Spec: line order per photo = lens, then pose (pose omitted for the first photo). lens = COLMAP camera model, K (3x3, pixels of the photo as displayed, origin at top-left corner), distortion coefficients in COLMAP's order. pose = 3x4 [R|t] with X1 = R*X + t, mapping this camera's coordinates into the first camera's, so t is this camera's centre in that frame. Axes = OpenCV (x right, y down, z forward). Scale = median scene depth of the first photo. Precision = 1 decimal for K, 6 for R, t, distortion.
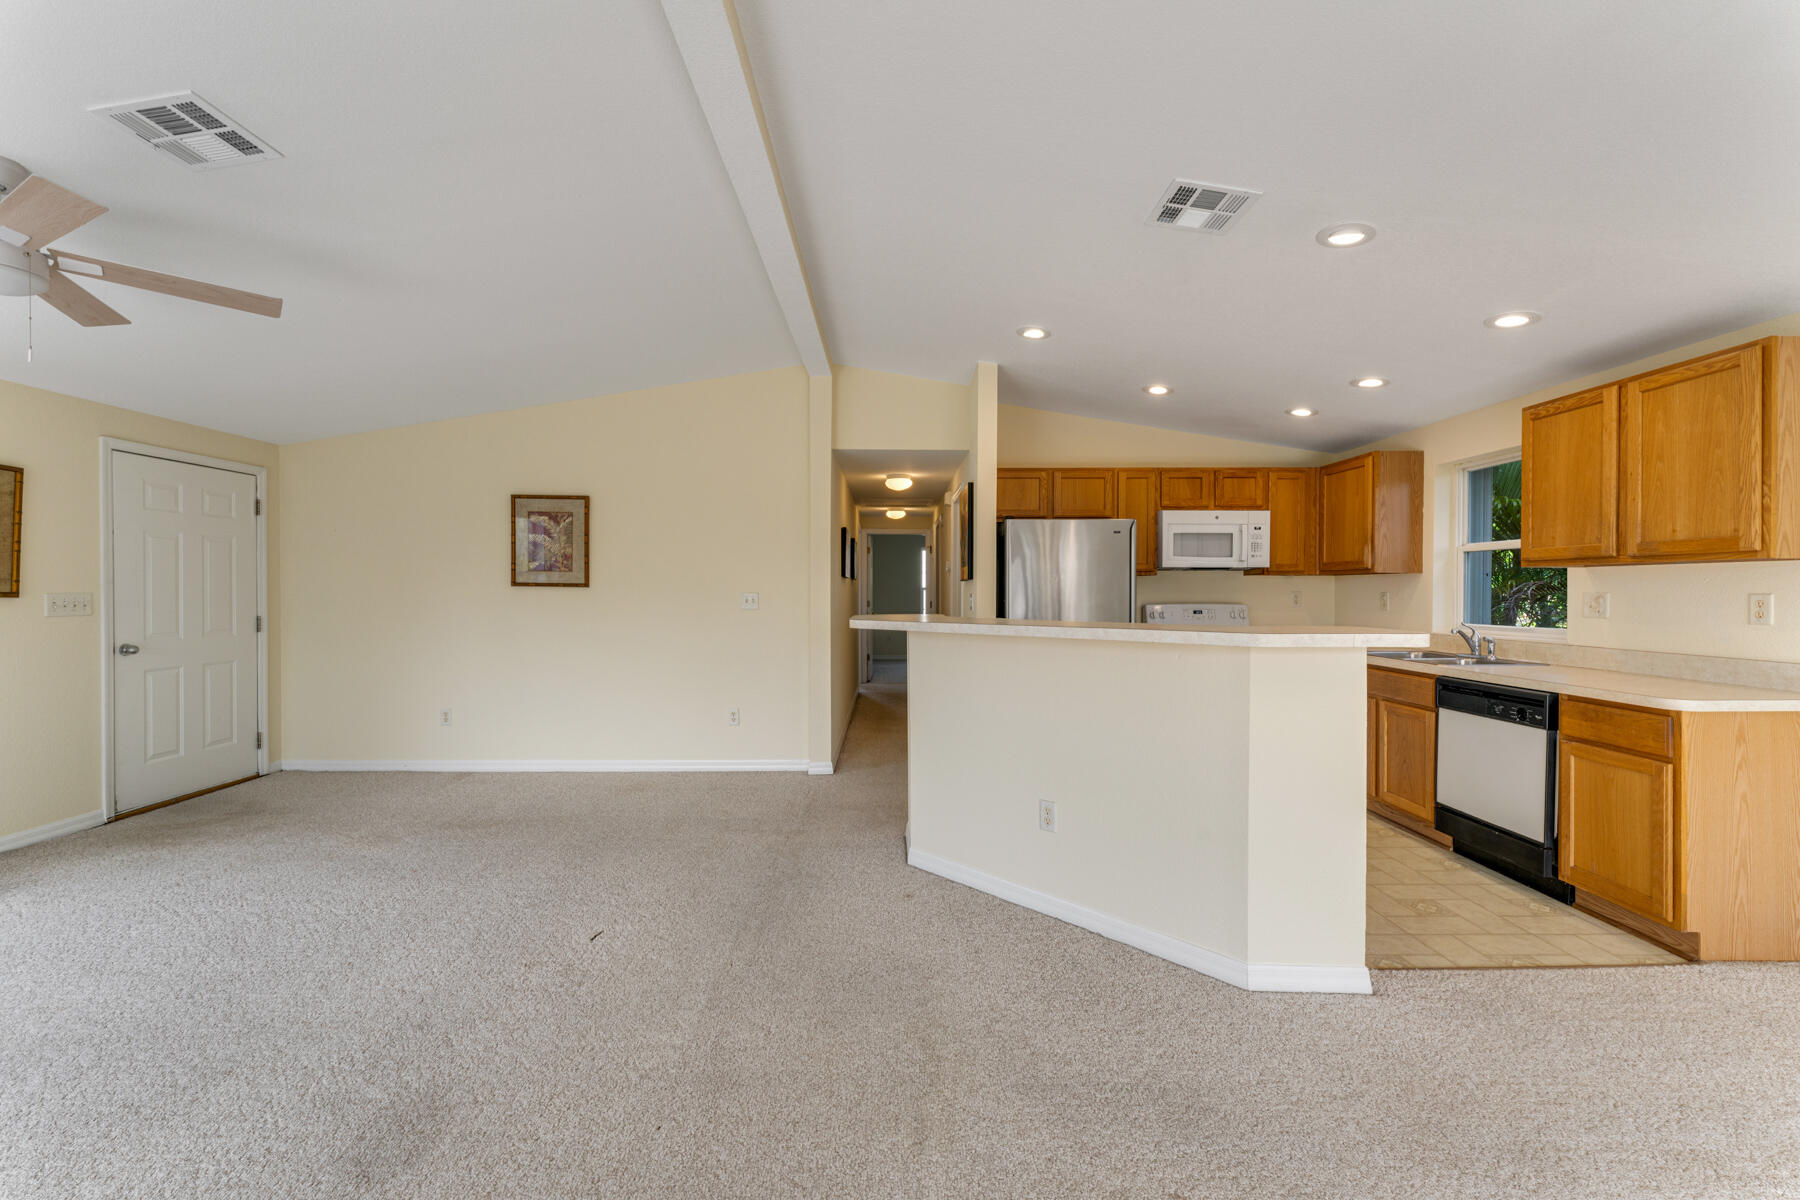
lens RADIAL K [[729.6, 0, 892.6], [0, 729.6, 592.3], [0, 0, 1]] dist [0.000199, -0.000028]
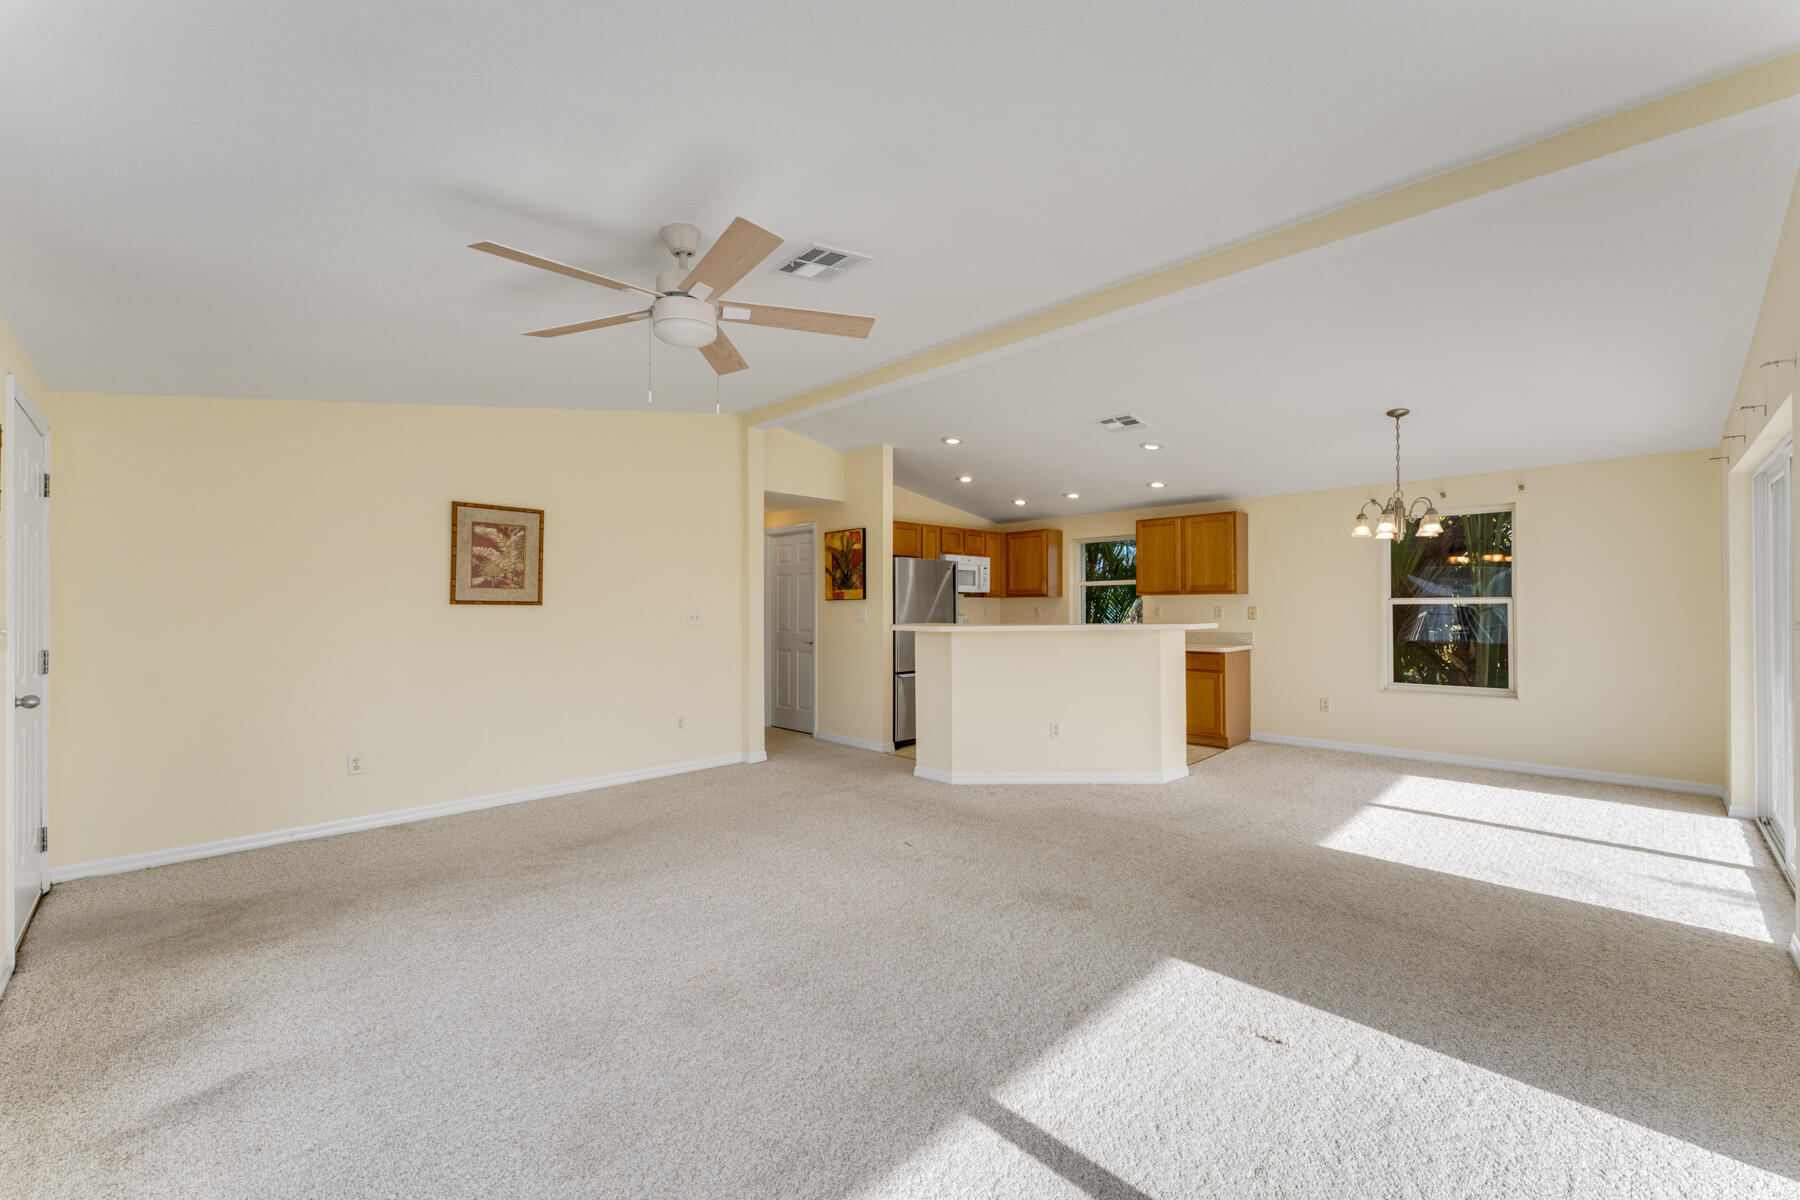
lens RADIAL K [[735.5, 0, 900.0], [0, 735.5, 600.0], [0, 0, 1]] dist [0.000971, 0.000165]
pose [[0.707766, 0.003779, 0.706437, -0.782231], [0.006509, 0.999908, -0.011871, 0.000619], [-0.706417, 0.013000, 0.707676, -0.017376]]
